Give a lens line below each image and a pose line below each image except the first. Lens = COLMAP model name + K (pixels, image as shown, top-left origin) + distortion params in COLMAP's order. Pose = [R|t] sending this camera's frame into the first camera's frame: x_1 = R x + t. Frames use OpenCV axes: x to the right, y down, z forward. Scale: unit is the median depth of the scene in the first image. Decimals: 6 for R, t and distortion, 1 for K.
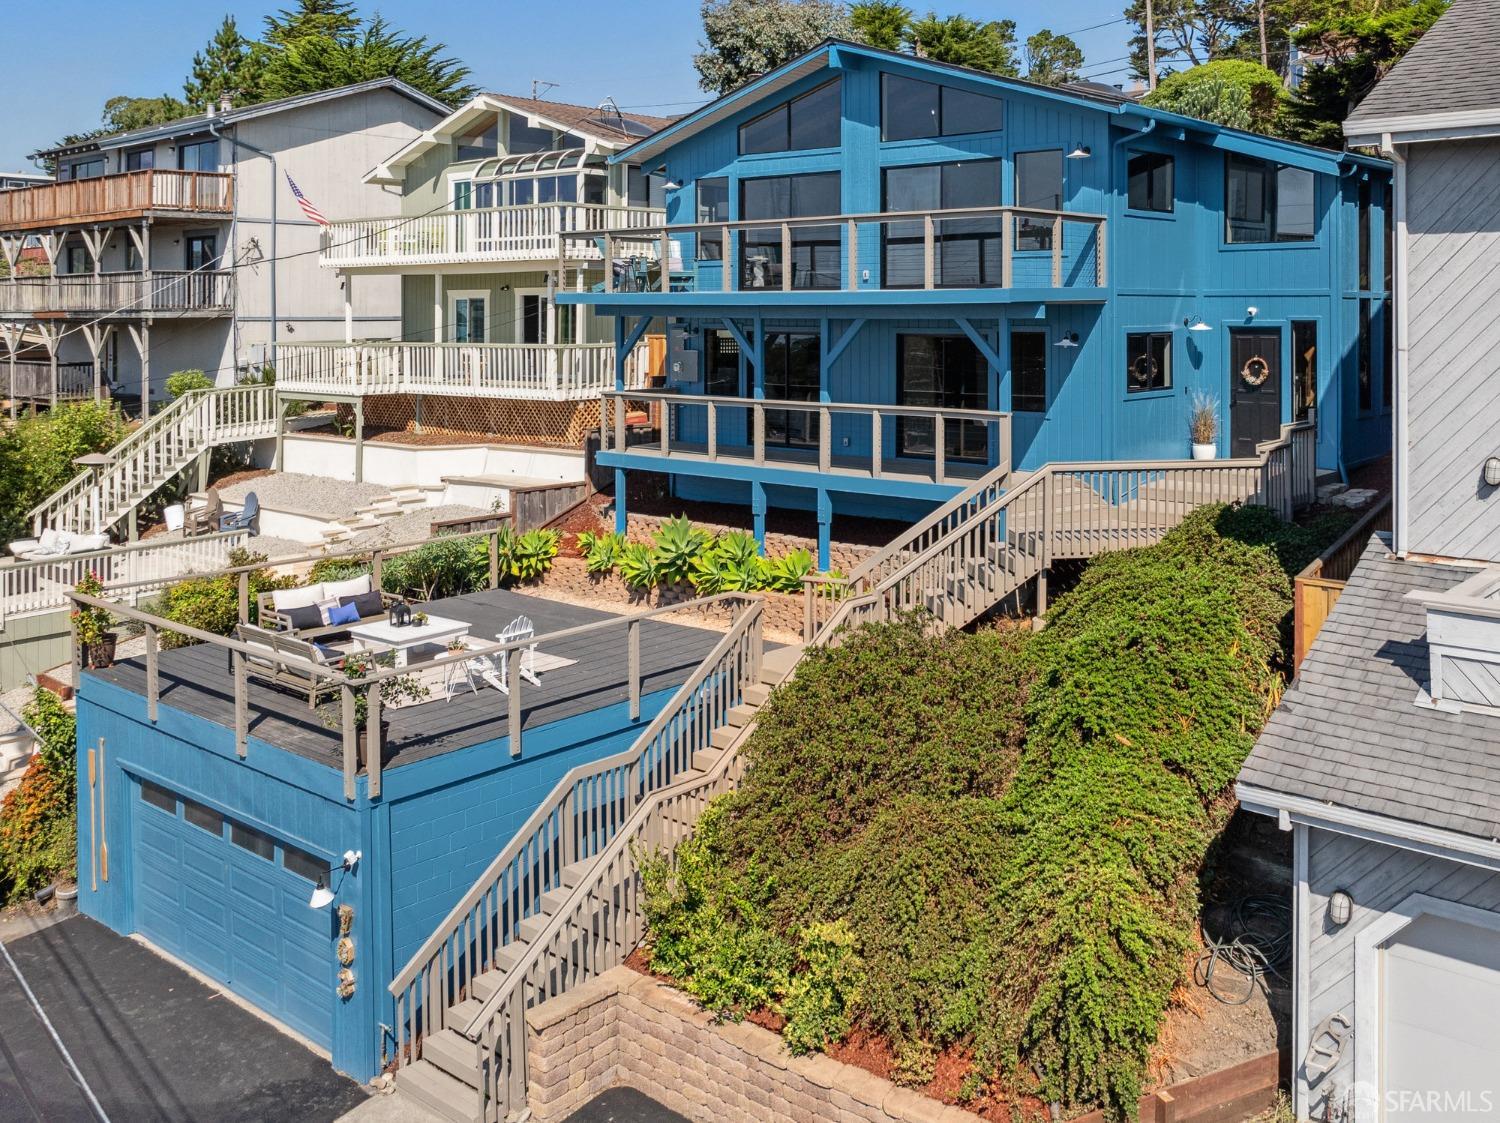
lens RADIAL K [[1370.0, 0, 915.3], [0, 1370.0, 334.5], [0, 0, 1]] dist [-0.015301, -0.017375]
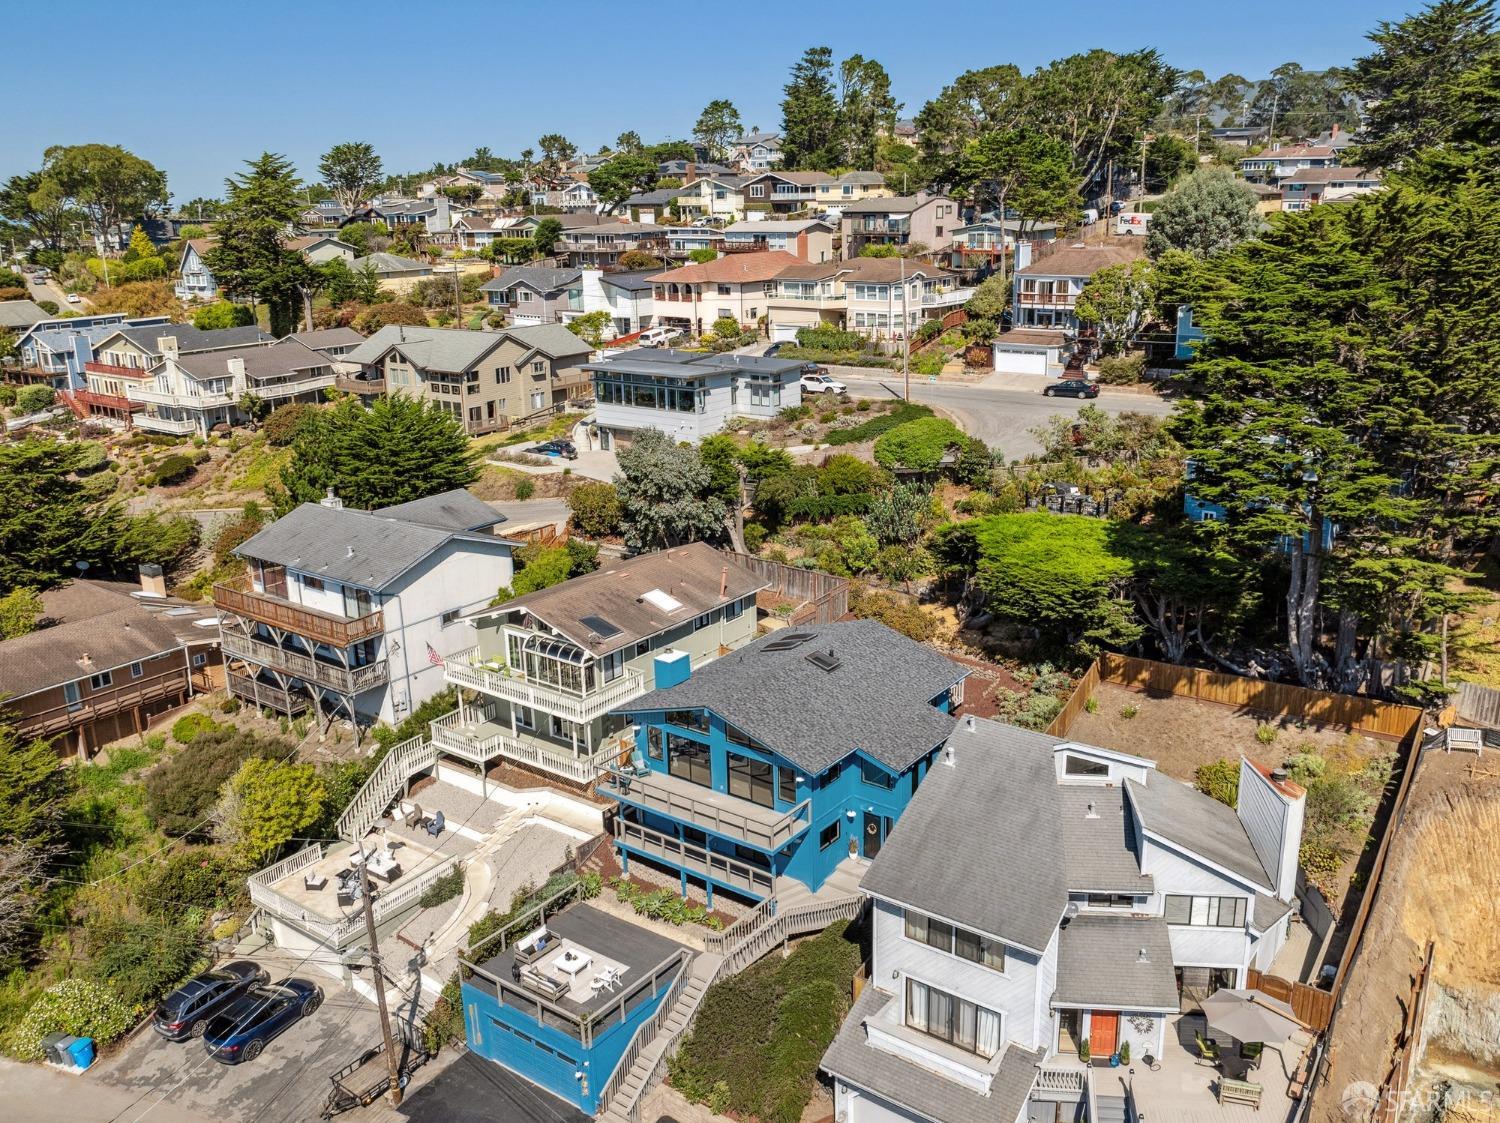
lens RADIAL K [[1213.1, 0, 803.9], [0, 1213.1, 565.3], [0, 0, 1]] dist [-0.017586, -0.009218]
pose [[0.999063, -0.019528, 0.038627, 0.037588], [0.008479, 0.963447, 0.267763, -1.076927], [-0.042444, -0.267185, 0.962710, -1.081118]]
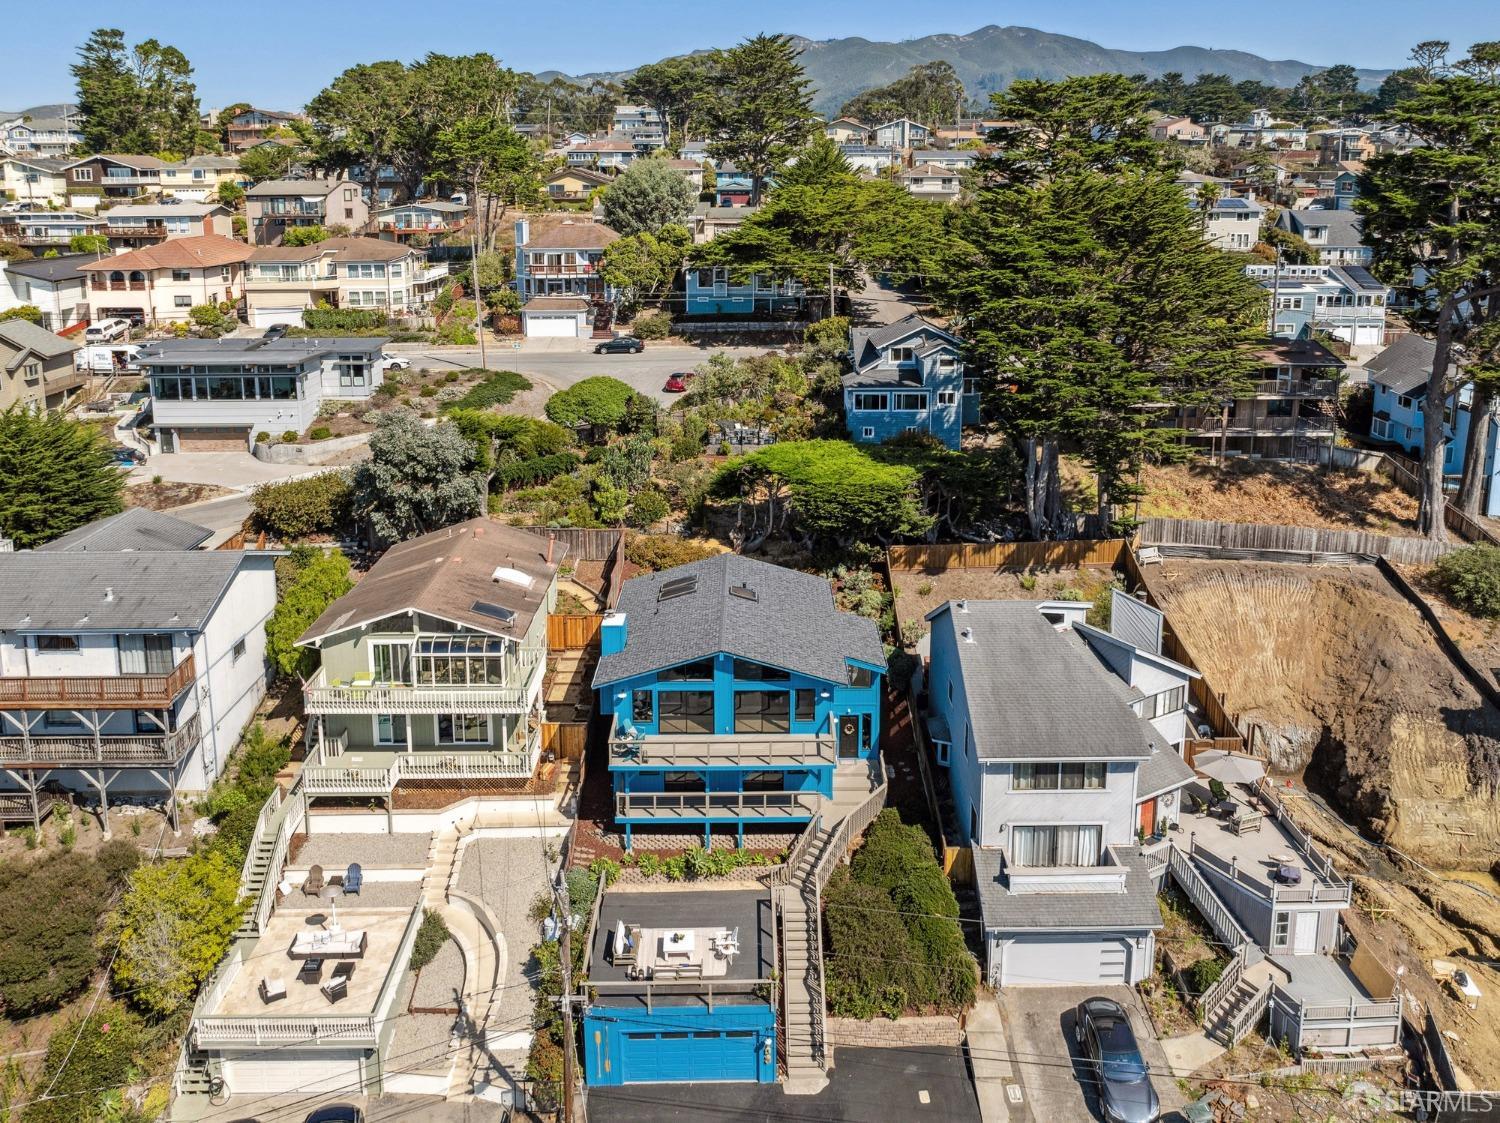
lens RADIAL K [[1123.9, 0, 758.1], [0, 1123.9, 396.0], [0, 0, 1]] dist [-0.013298, -0.002808]
pose [[0.790260, -0.114477, 0.601983, -1.255125], [0.014720, 0.985657, 0.168116, -1.070059], [-0.612595, -0.123995, 0.780611, -0.643545]]
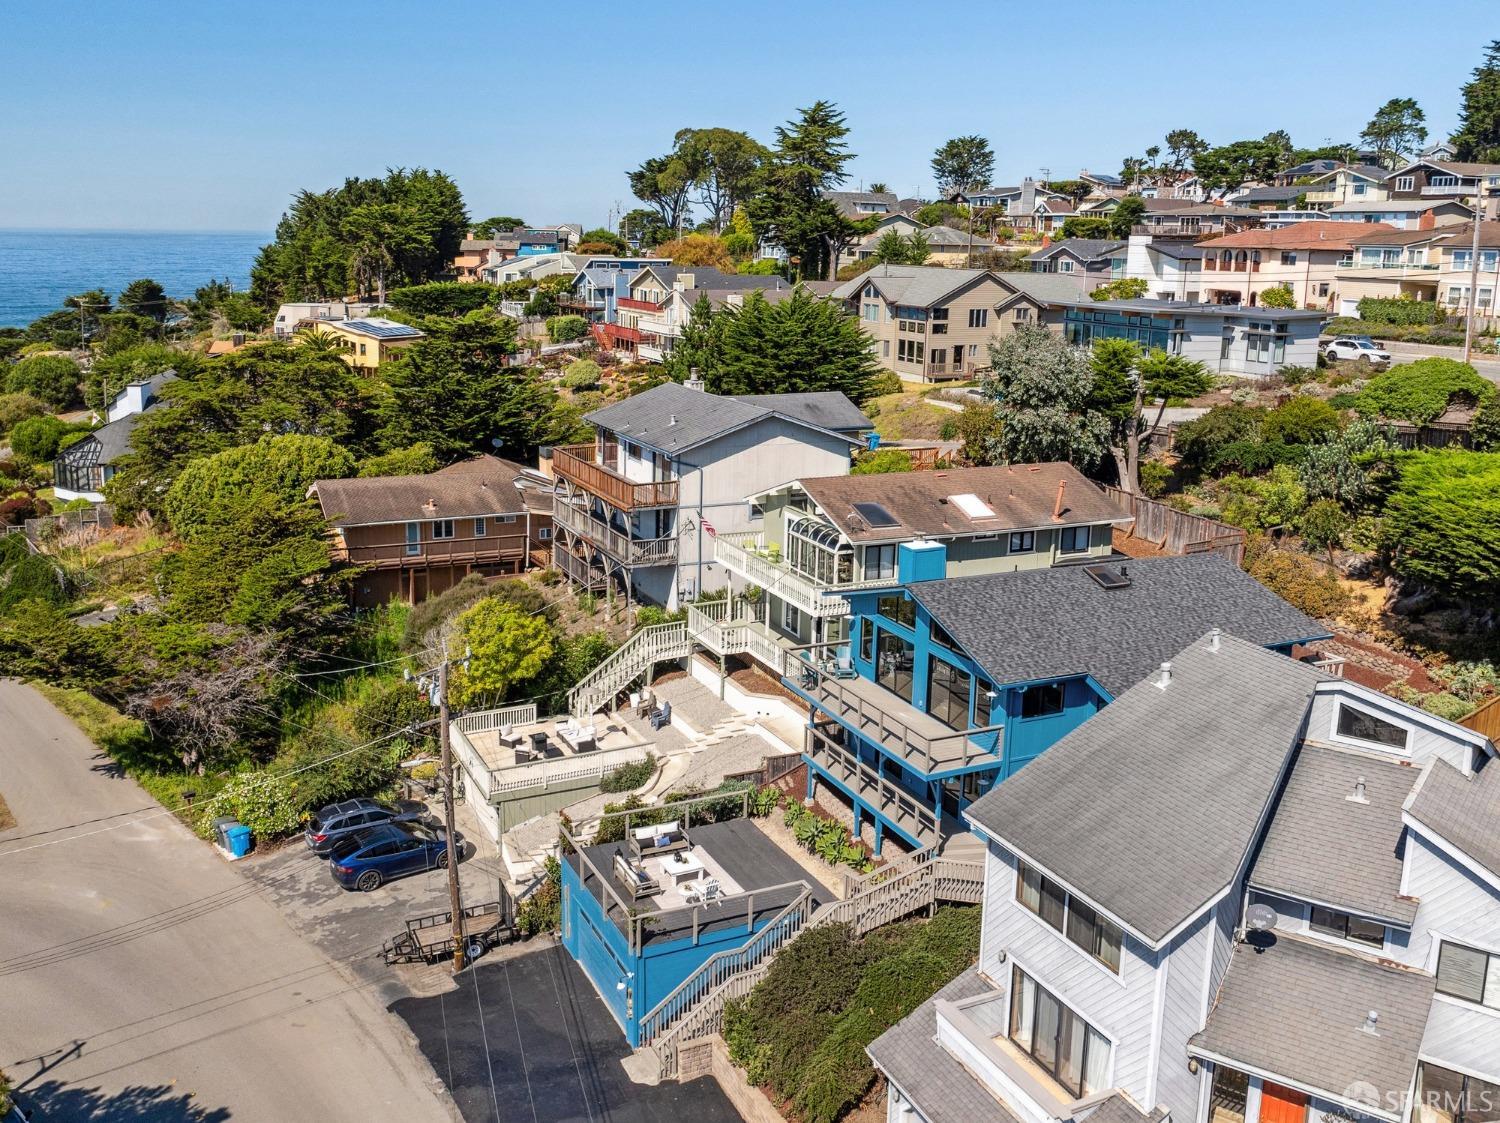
lens RADIAL K [[1353.3, 0, 822.3], [0, 1353.3, 539.1], [0, 0, 1]] dist [-0.016245, -0.002922]
pose [[0.903410, 0.116350, -0.412690, 0.617949], [-0.035622, 0.979518, 0.198179, -0.664993], [0.427295, -0.164336, 0.889051, -0.725638]]
